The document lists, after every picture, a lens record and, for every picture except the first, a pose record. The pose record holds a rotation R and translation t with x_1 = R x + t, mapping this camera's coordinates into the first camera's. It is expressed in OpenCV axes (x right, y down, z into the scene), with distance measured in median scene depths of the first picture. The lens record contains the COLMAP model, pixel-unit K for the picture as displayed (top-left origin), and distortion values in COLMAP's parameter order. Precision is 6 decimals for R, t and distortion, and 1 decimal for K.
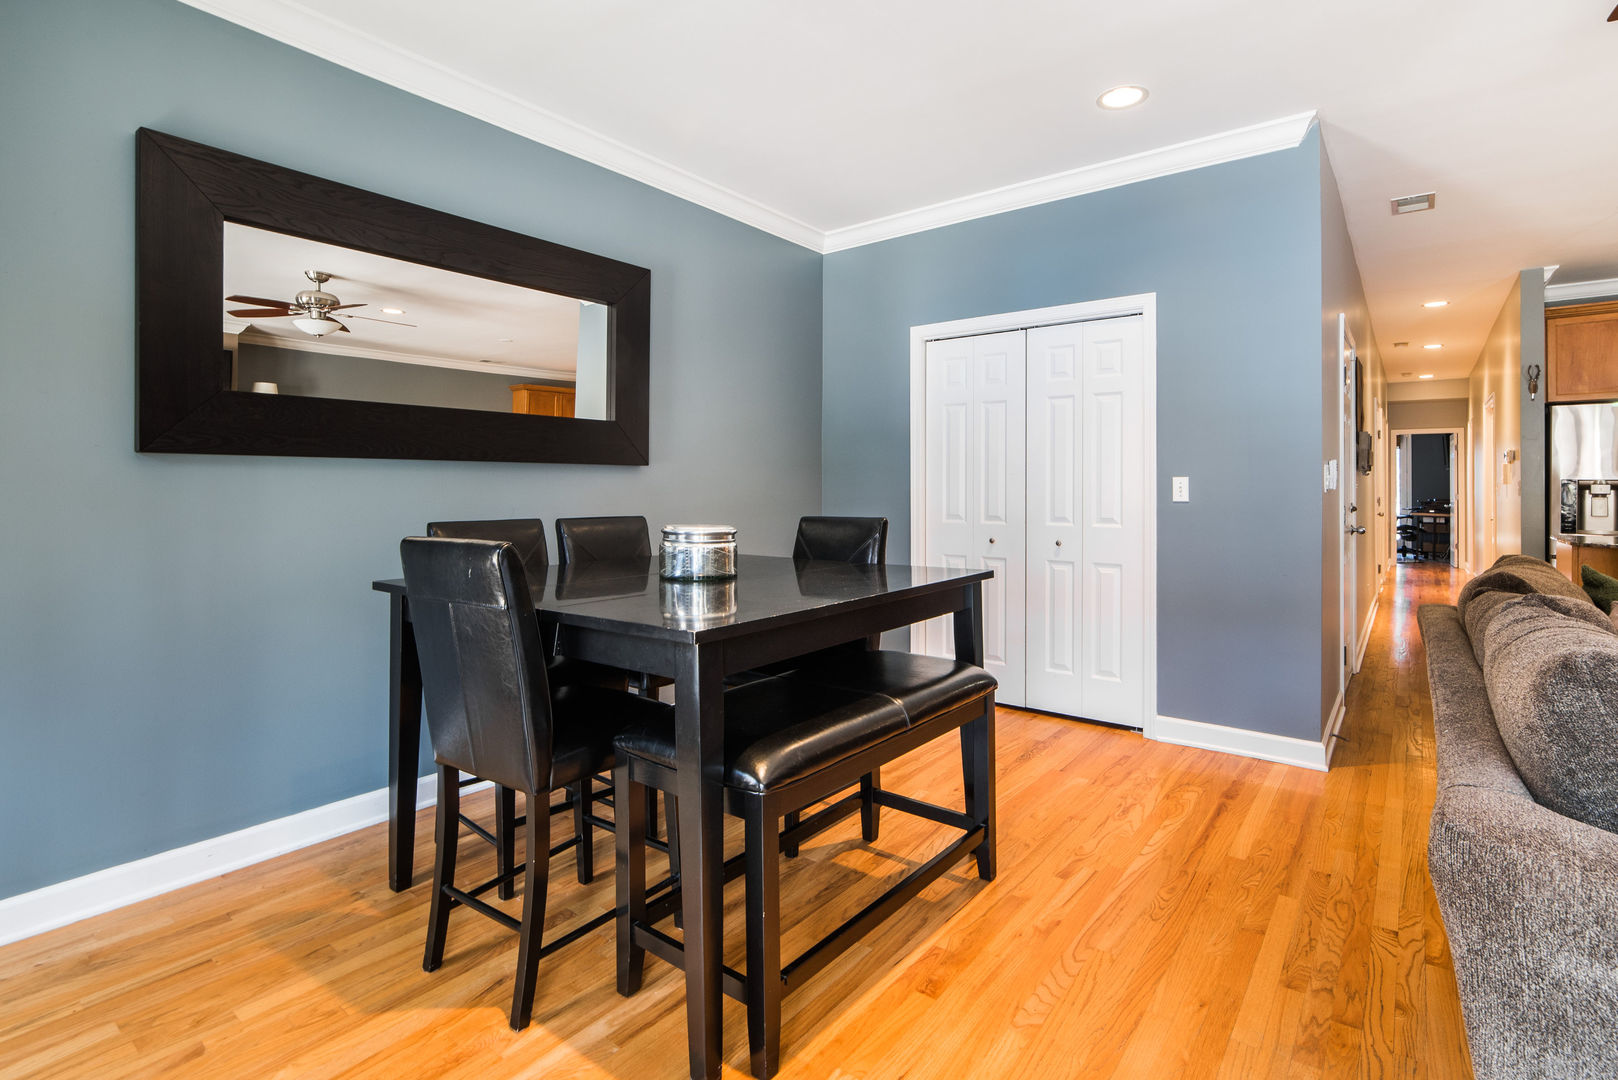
lens RADIAL K [[781.9, 0, 842.8], [0, 781.9, 483.2], [0, 0, 1]] dist [-0.002674, 0.000263]
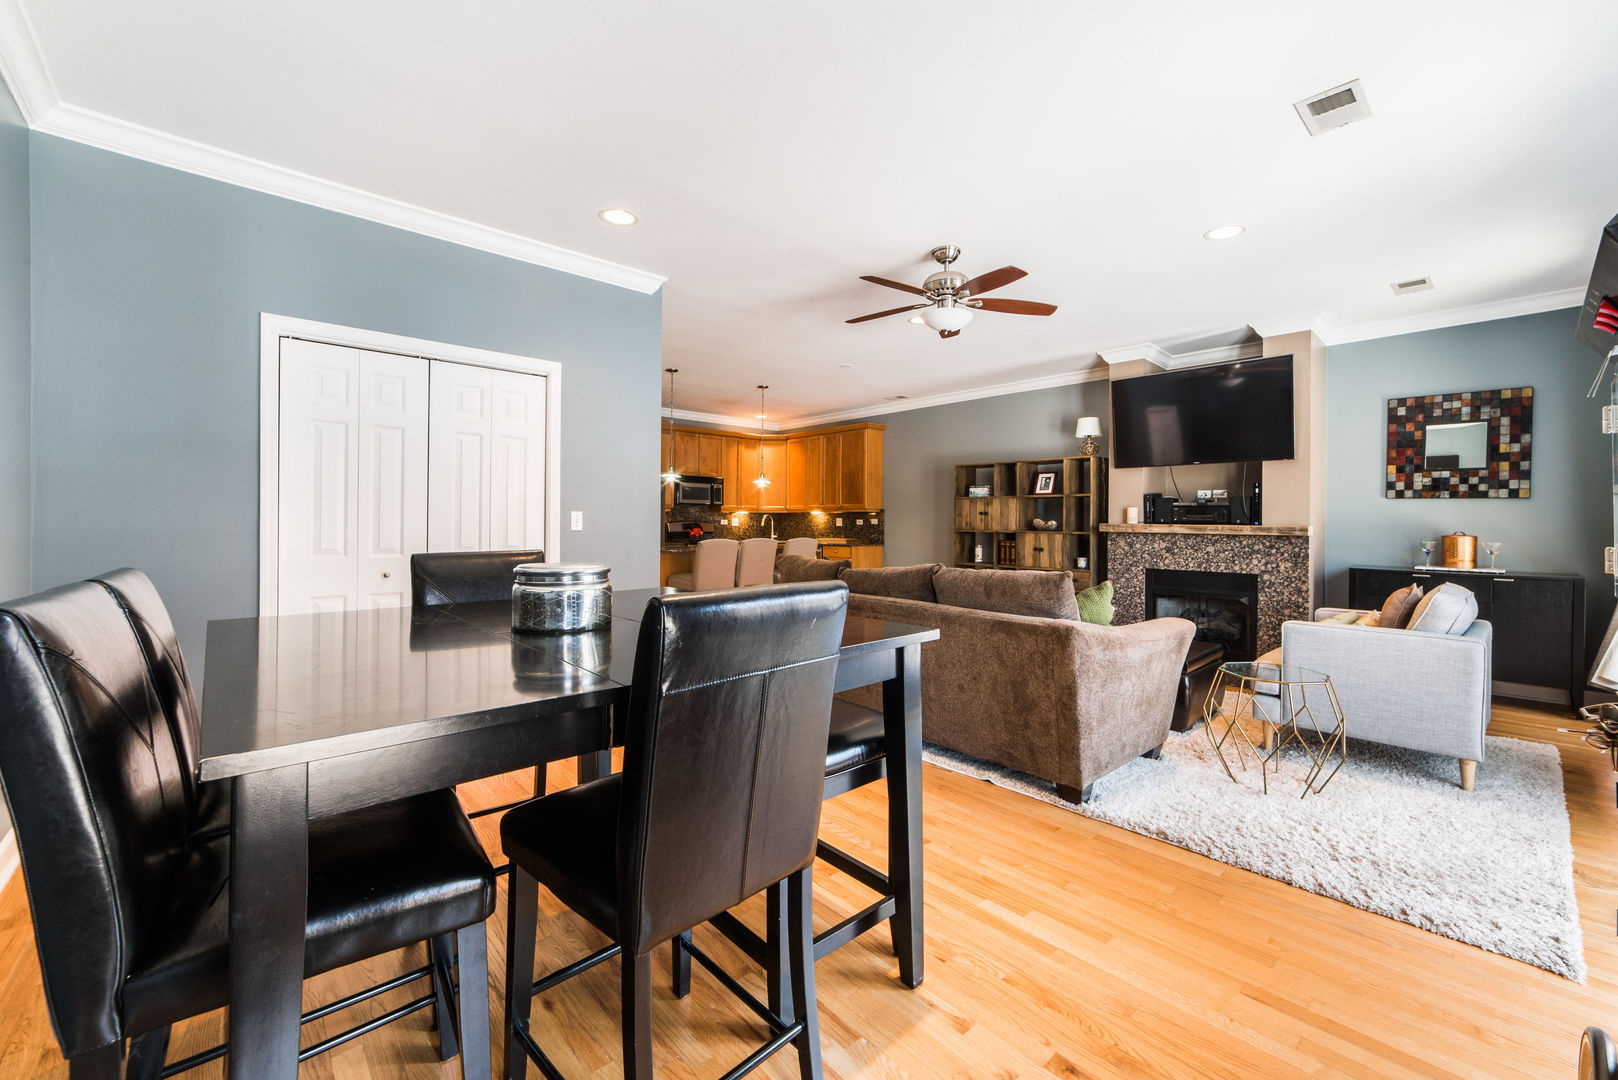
lens RADIAL K [[641.6, 0, 828.2], [0, 641.6, 525.2], [0, 0, 1]] dist [-0.032491, 0.009620]
pose [[0.182527, -0.003263, 0.983195, -0.359323], [-0.011677, 0.999917, 0.005486, 0.002628], [-0.983131, -0.012482, 0.182474, 0.270860]]
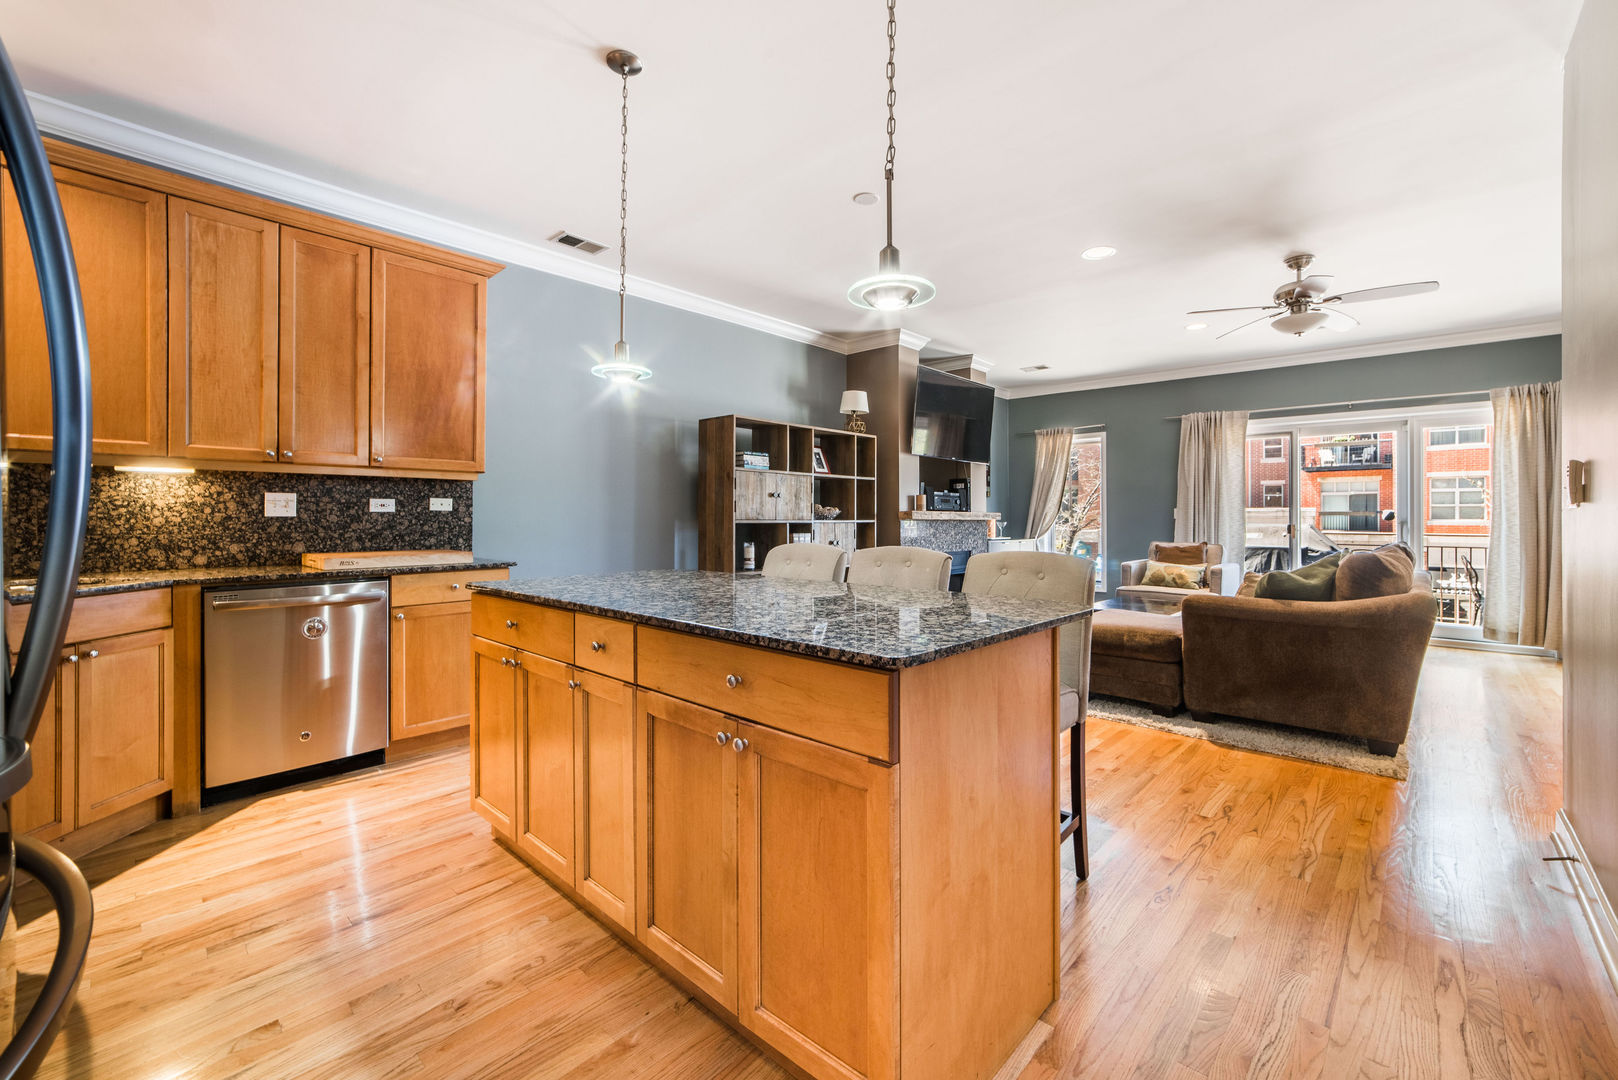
lens RADIAL K [[667.7, 0, 835.9], [0, 667.7, 512.0], [0, 0, 1]] dist [-0.002305, -0.000280]
pose [[-0.995092, -0.002455, 0.098926, 0.802034], [-0.003507, 0.999939, -0.010470, 0.014167], [-0.098894, -0.010766, -0.995040, 1.103007]]
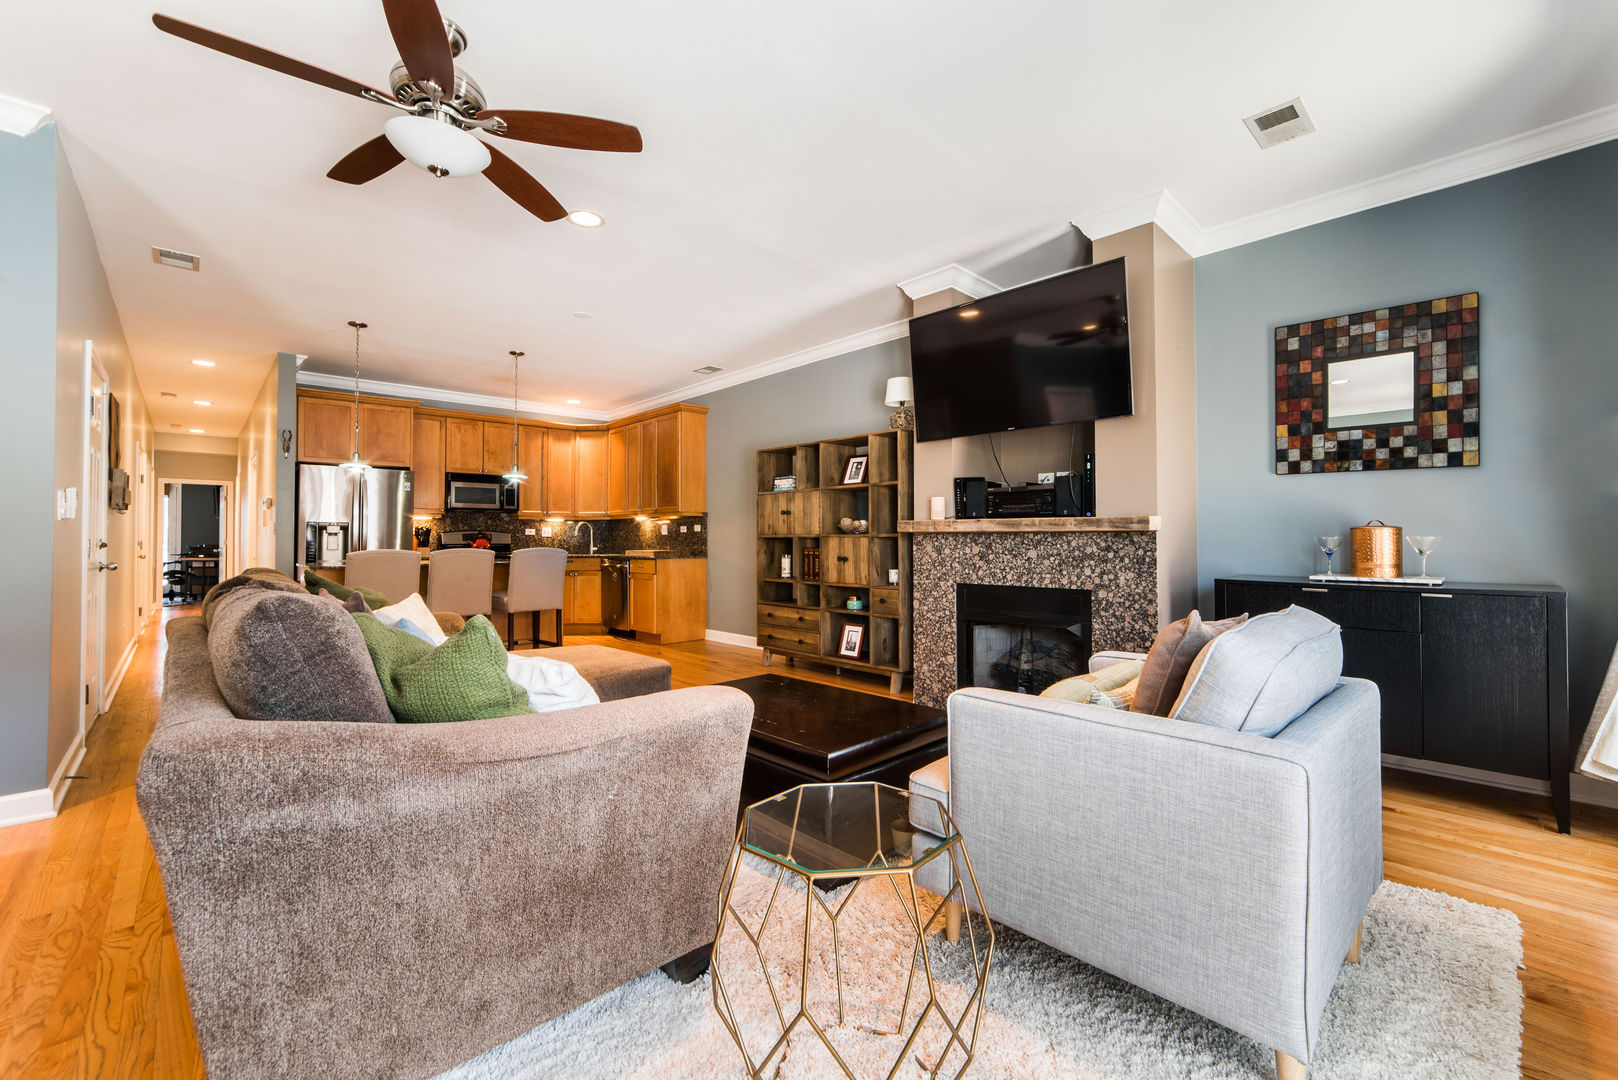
lens RADIAL K [[657.7, 0, 836.1], [0, 657.7, 528.7], [0, 0, 1]] dist [-0.021381, 0.007607]
pose [[0.154758, 0.015286, 0.987834, -0.007004], [-0.001398, 0.999883, -0.015253, 0.022266], [-0.987951, 0.000980, 0.154761, -0.033200]]
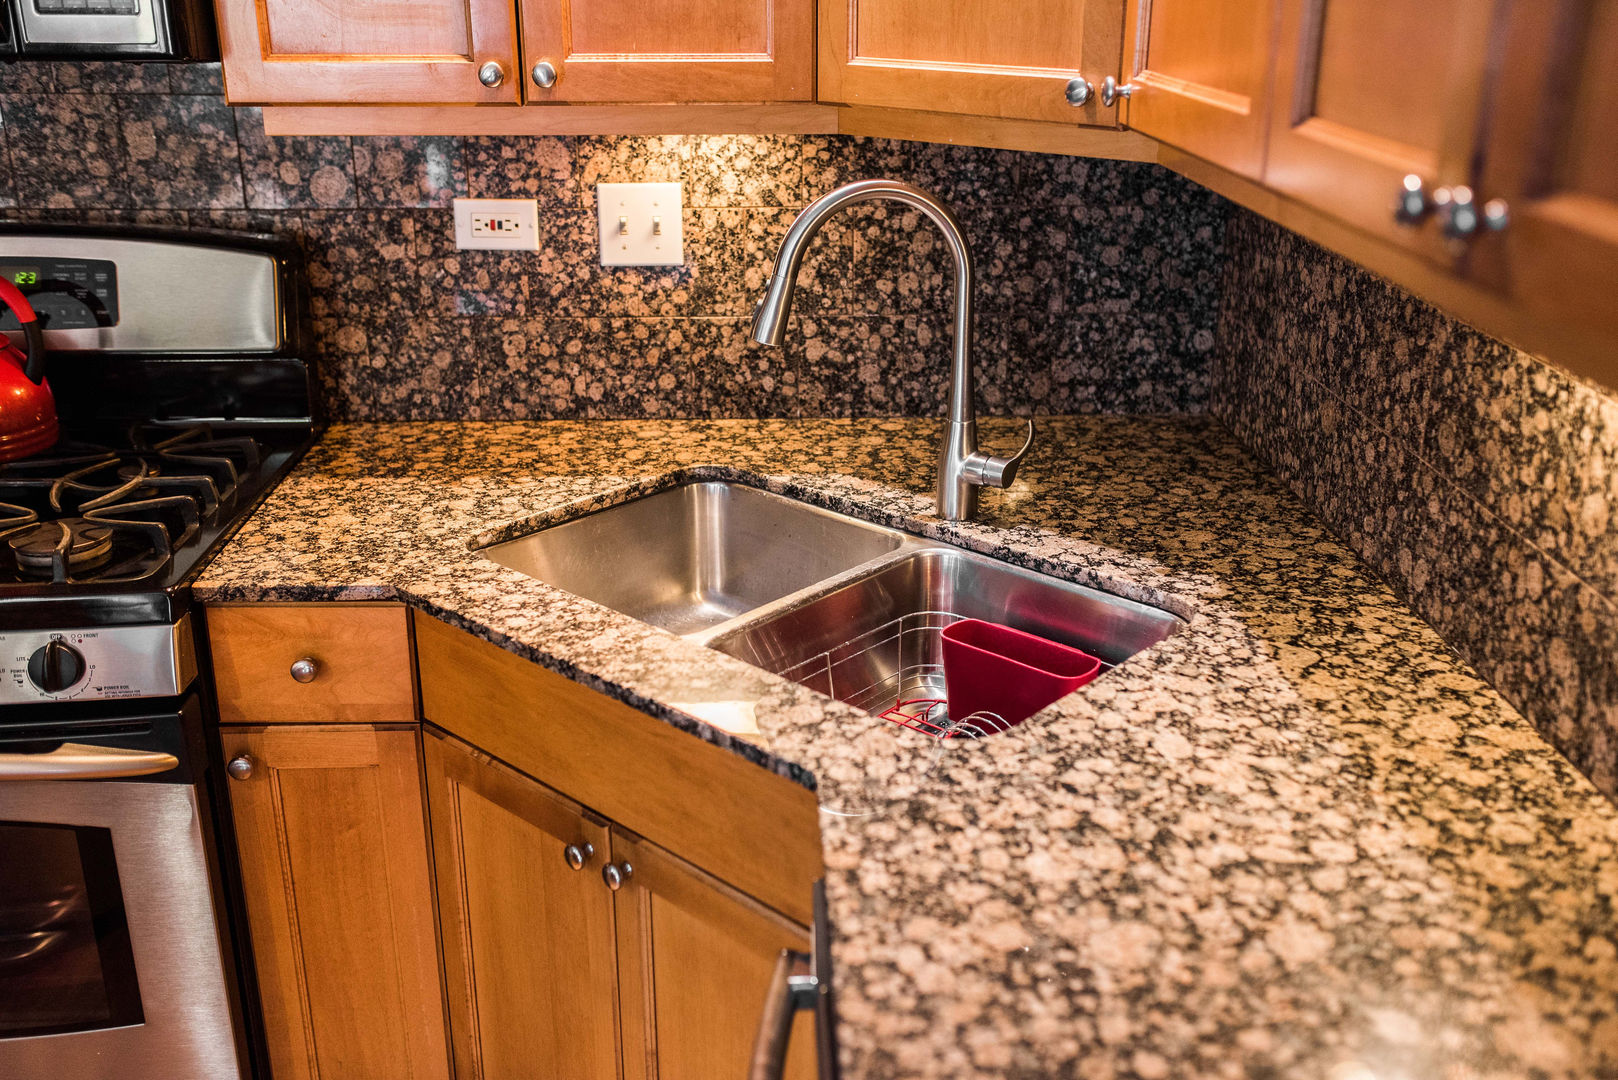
lens RADIAL K [[1558.5, 0, 810.0], [0, 1558.5, 547.3], [0, 0, 1]] dist [0.008883, -0.001348]
pose [[0.781472, -0.220129, 0.583820, 1.172328], [-0.006842, 0.932618, 0.360801, -0.060634], [-0.623903, -0.285951, 0.727308, 0.521747]]
